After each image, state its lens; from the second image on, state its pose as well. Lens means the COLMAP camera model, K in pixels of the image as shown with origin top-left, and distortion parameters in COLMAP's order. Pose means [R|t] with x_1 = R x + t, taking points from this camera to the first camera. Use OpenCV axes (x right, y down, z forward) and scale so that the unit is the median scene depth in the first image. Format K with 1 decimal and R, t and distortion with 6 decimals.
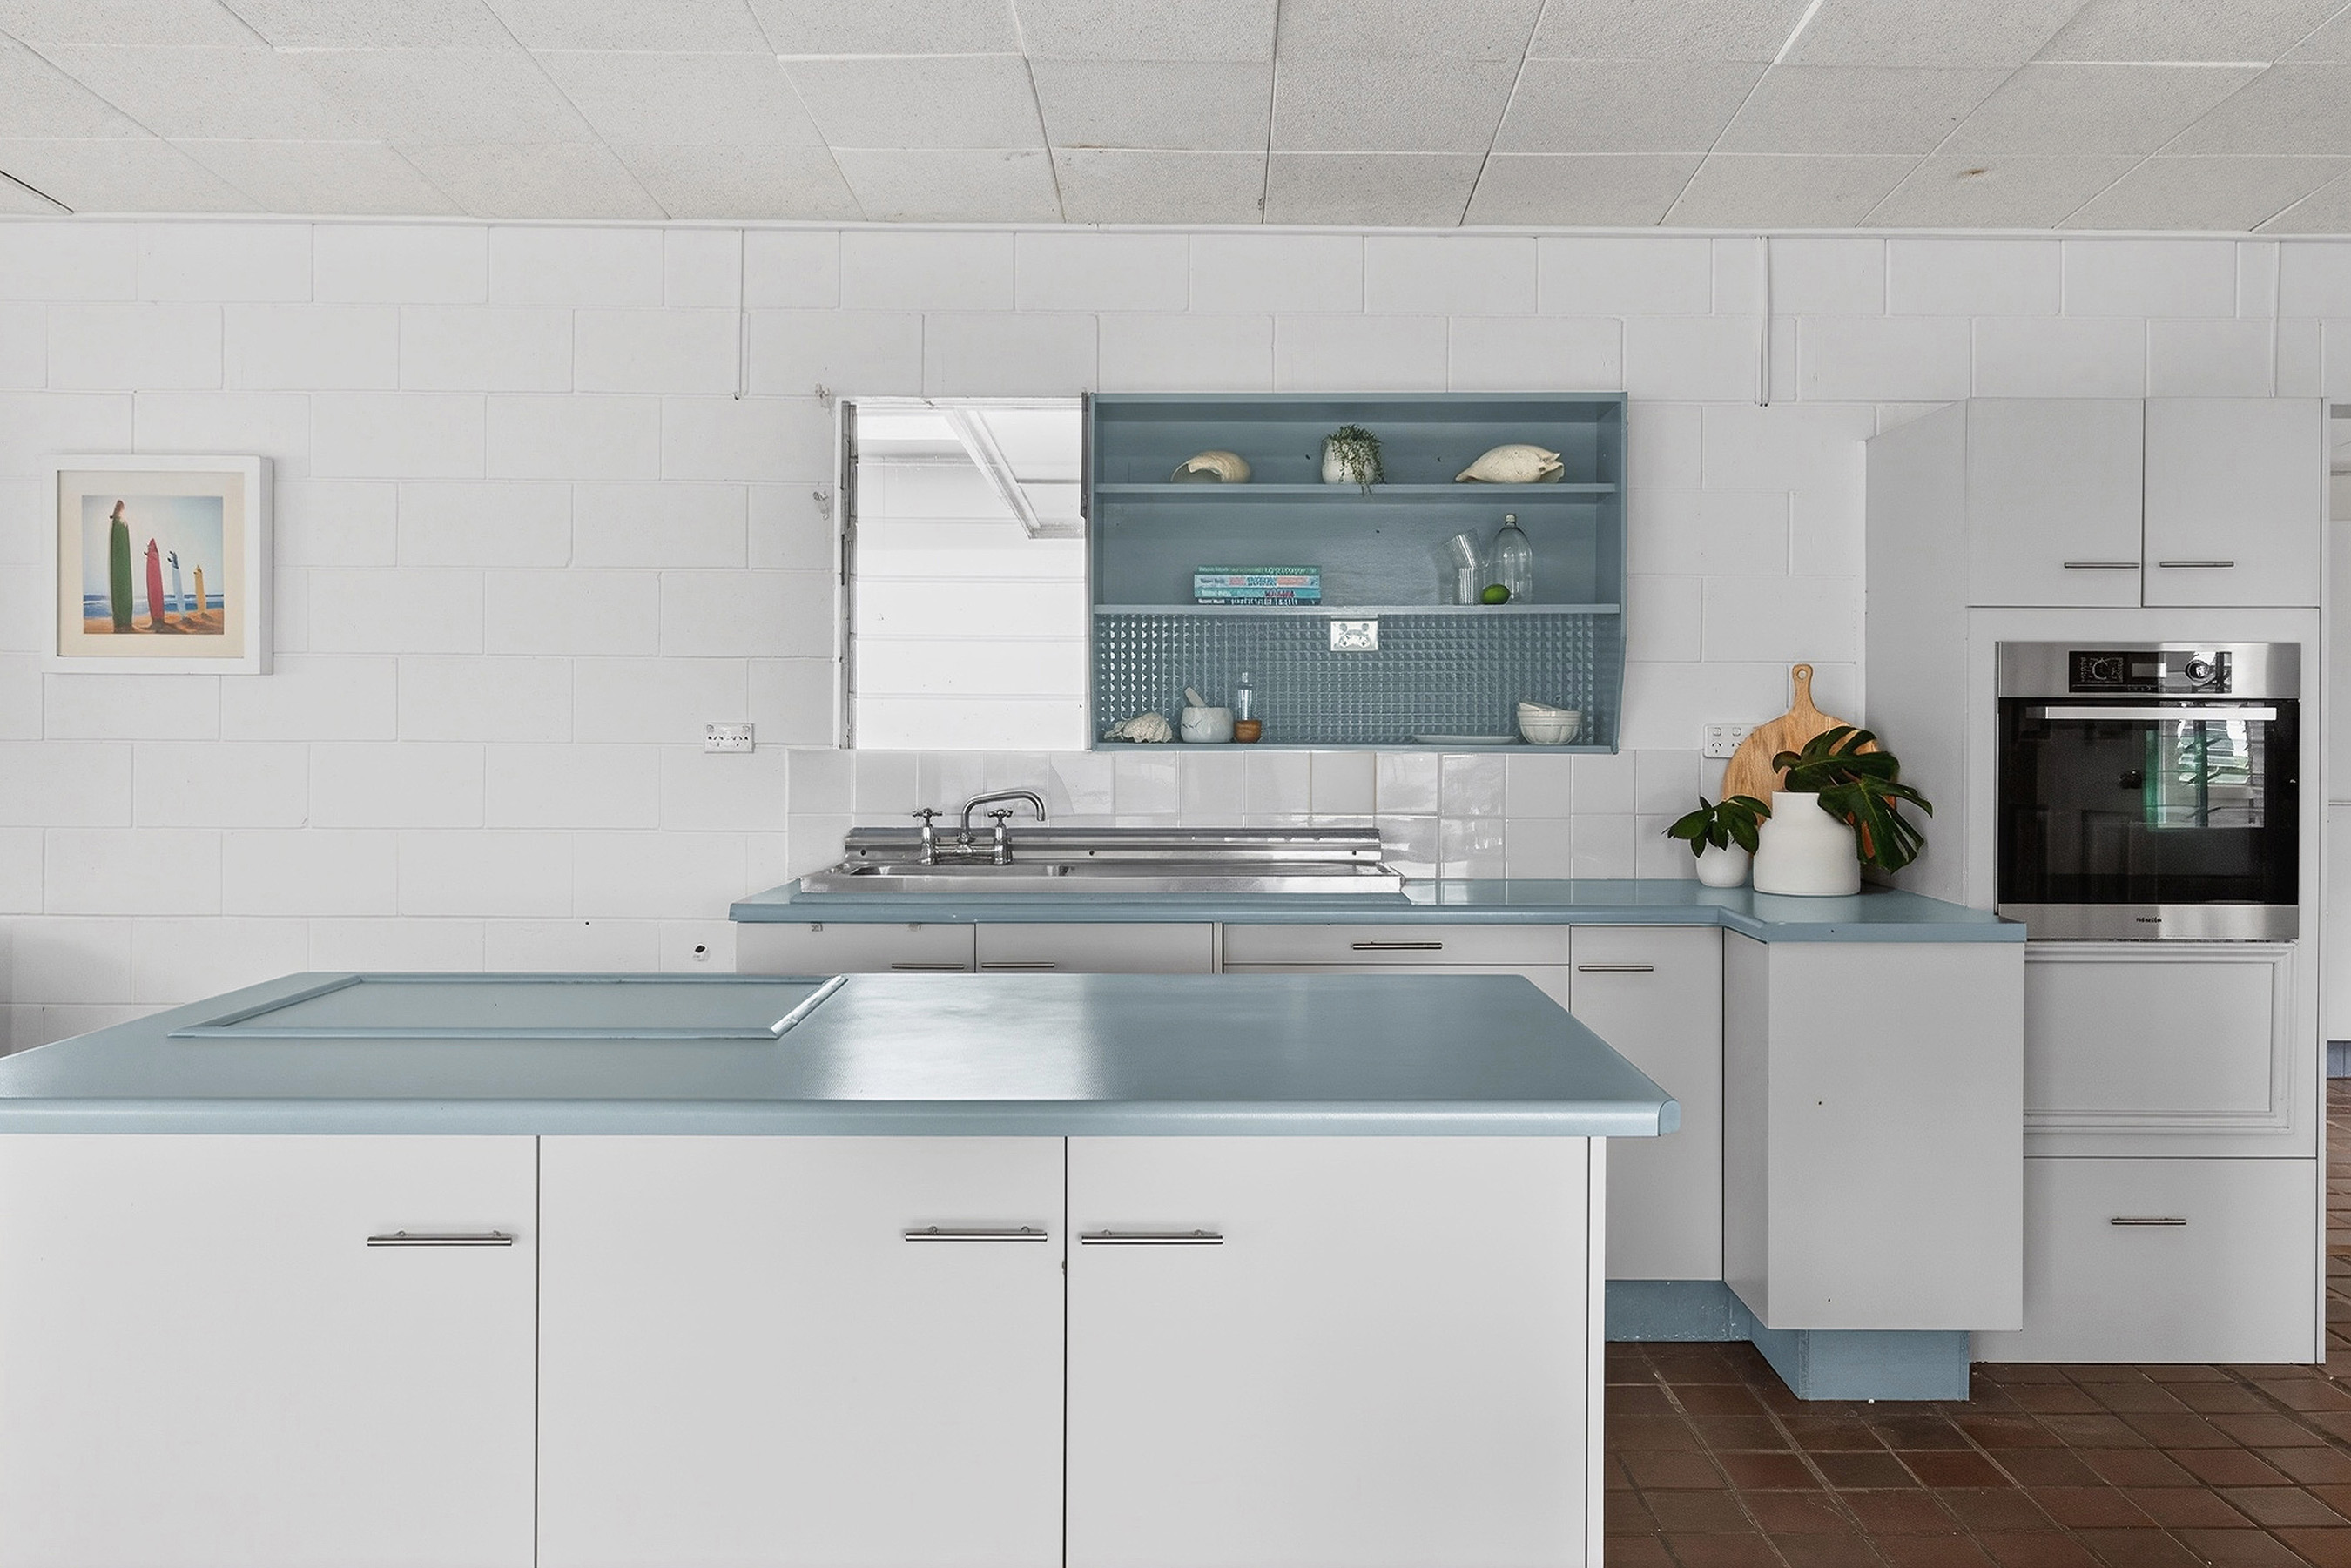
lens RADIAL K [[1864.6, 0, 1164.7], [0, 1864.6, 725.8], [0, 0, 1]] dist [0.000314, -0.001570]
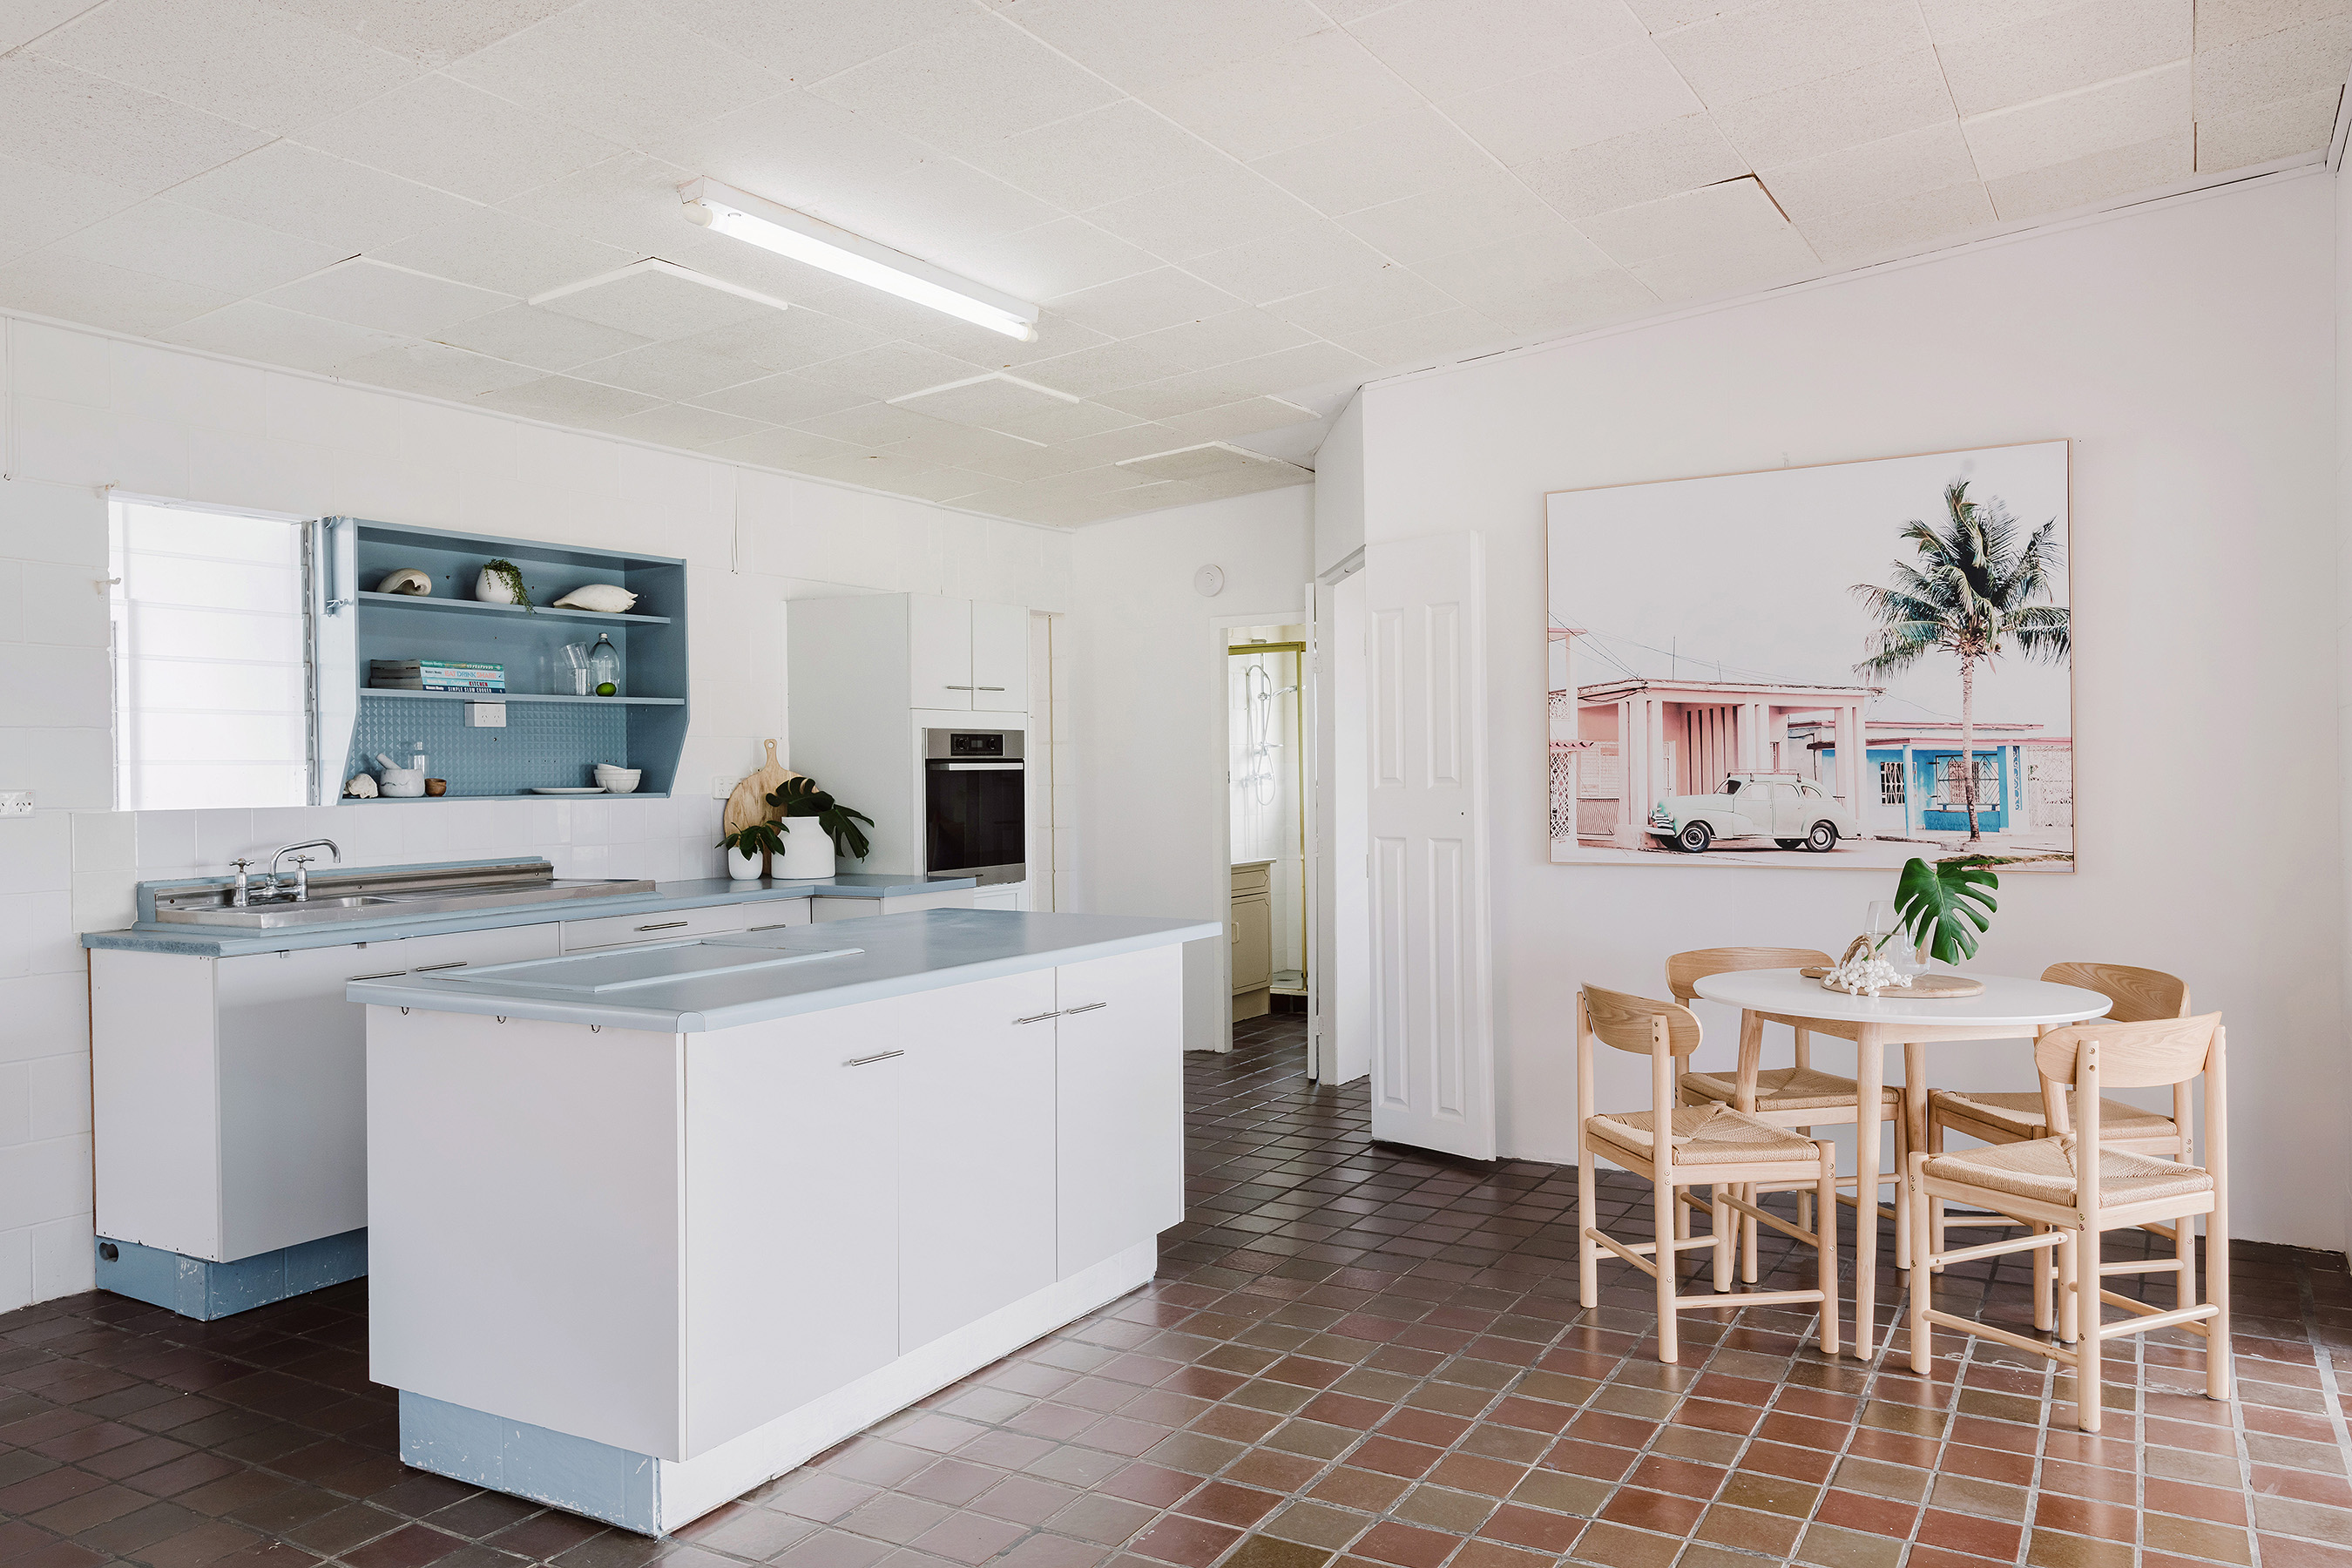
lens RADIAL K [[1735.3, 0, 1186.2], [0, 1735.3, 780.6], [0, 0, 1]] dist [0.011793, 0.009363]
pose [[0.493034, -0.016458, 0.869854, -0.773789], [0.015616, 0.999827, 0.010066, -0.006193], [-0.869870, 0.008620, 0.493206, -0.052007]]
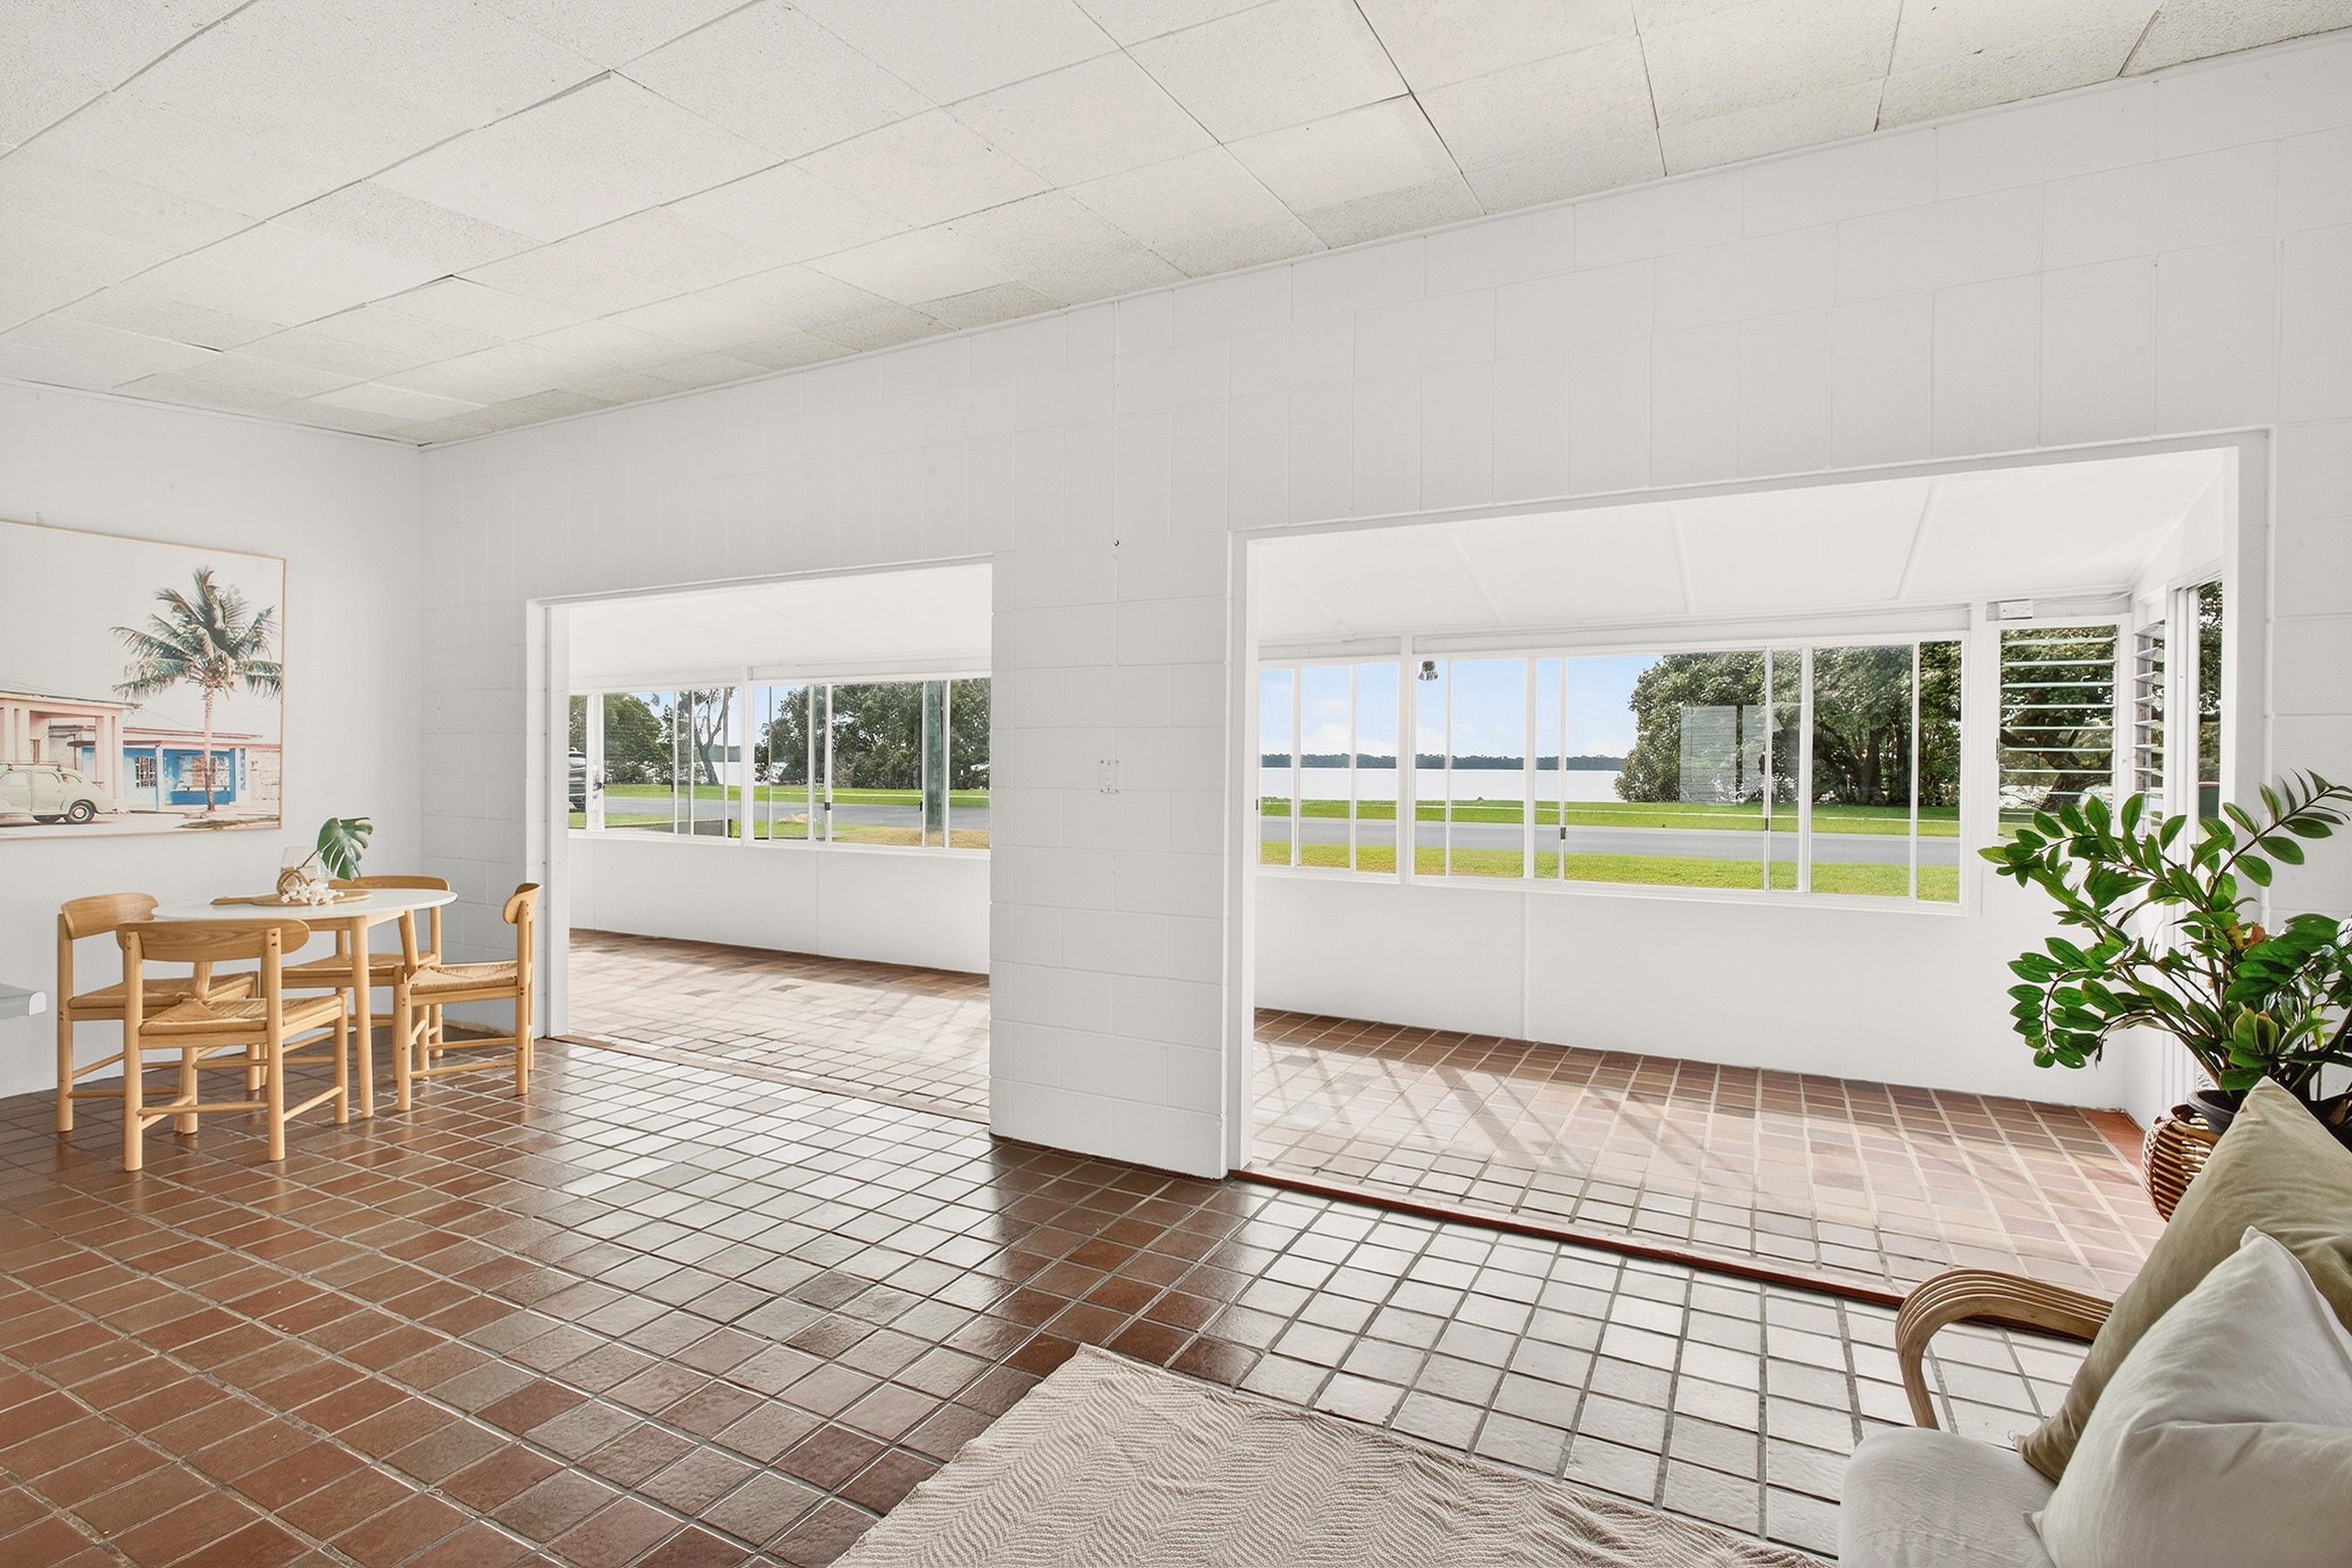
lens RADIAL K [[1116.8, 0, 1181.3], [0, 1116.8, 774.4], [0, 0, 1]] dist [0.004292, -0.000088]
pose [[-0.898822, -0.007112, 0.438256, -0.863832], [-0.003991, 0.999960, 0.008042, 0.004272], [-0.438296, 0.005479, -0.898814, 0.639753]]
